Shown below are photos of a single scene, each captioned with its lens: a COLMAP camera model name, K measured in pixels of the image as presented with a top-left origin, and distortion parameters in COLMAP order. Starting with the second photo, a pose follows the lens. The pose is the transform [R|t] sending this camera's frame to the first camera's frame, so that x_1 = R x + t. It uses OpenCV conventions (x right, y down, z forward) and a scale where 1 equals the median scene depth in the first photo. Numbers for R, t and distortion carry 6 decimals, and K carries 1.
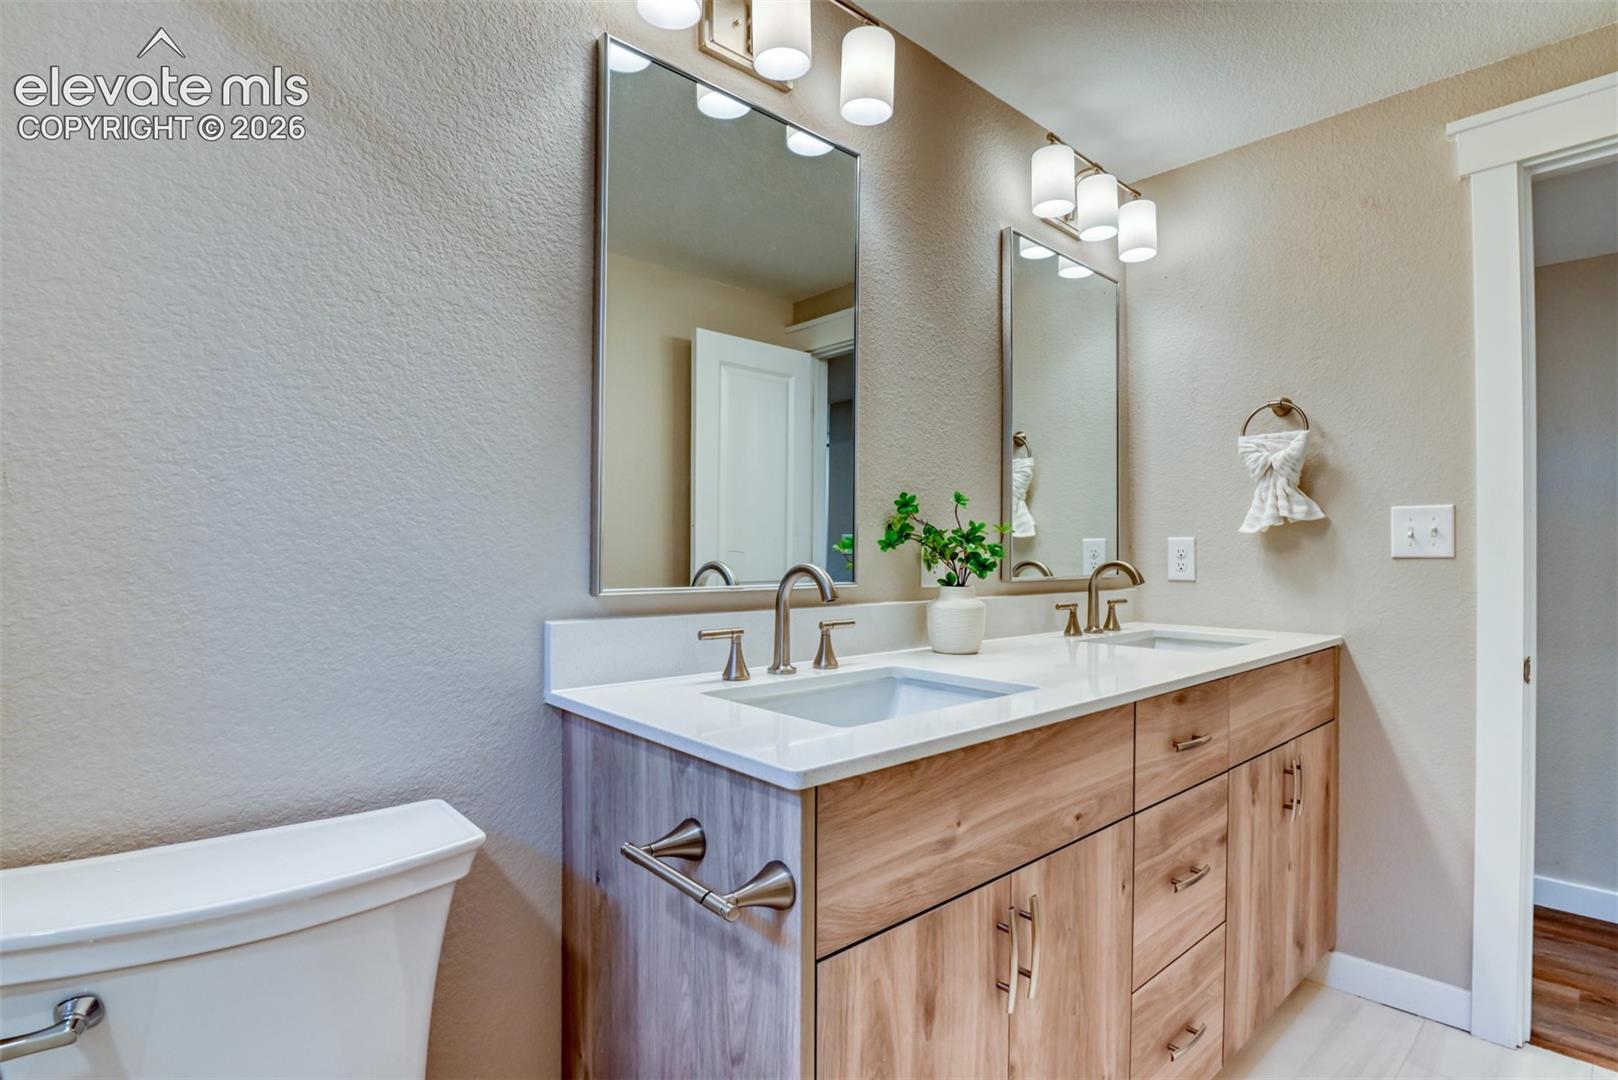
lens RADIAL K [[798.4, 0, 809.0], [0, 798.4, 540.0], [0, 0, 1]] dist [-0.100000, -0.000459]
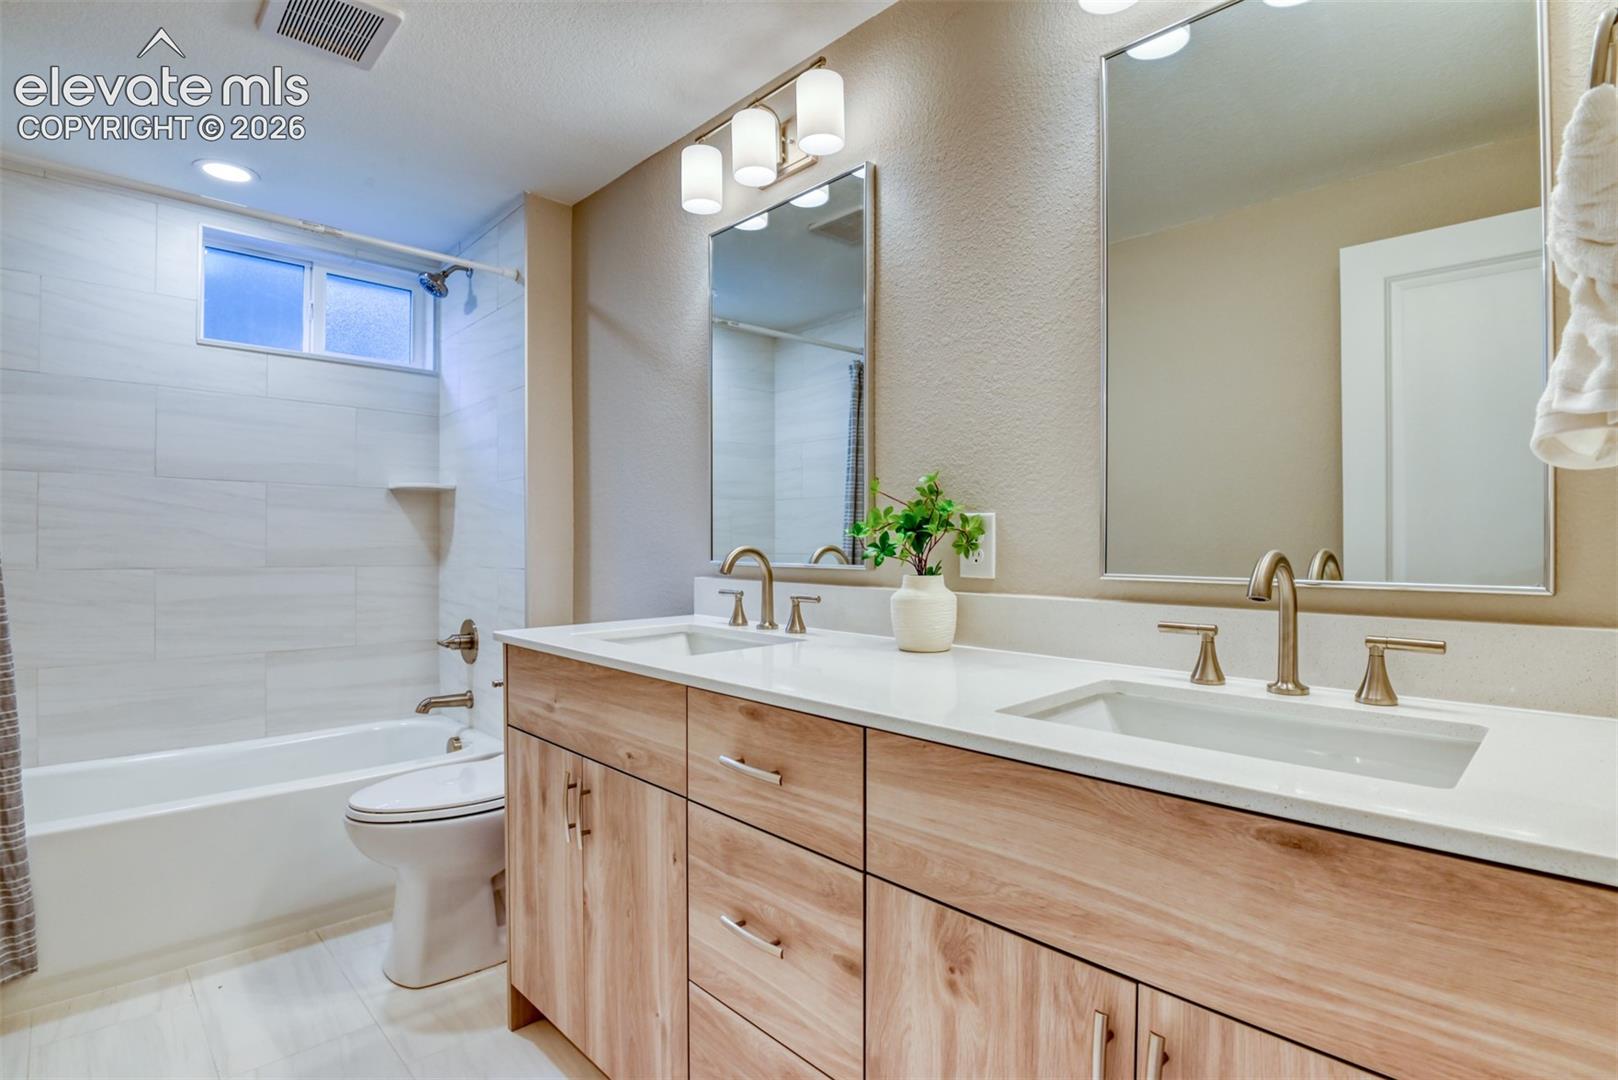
lens RADIAL K [[798.4, 0, 809.0], [0, 798.4, 540.0], [0, 0, 1]] dist [-0.100000, -0.000459]
pose [[0.061258, 0.007809, -0.998091, 1.330897], [0.020330, 0.999752, 0.009070, 0.006702], [0.997915, -0.020847, 0.061084, 1.005730]]
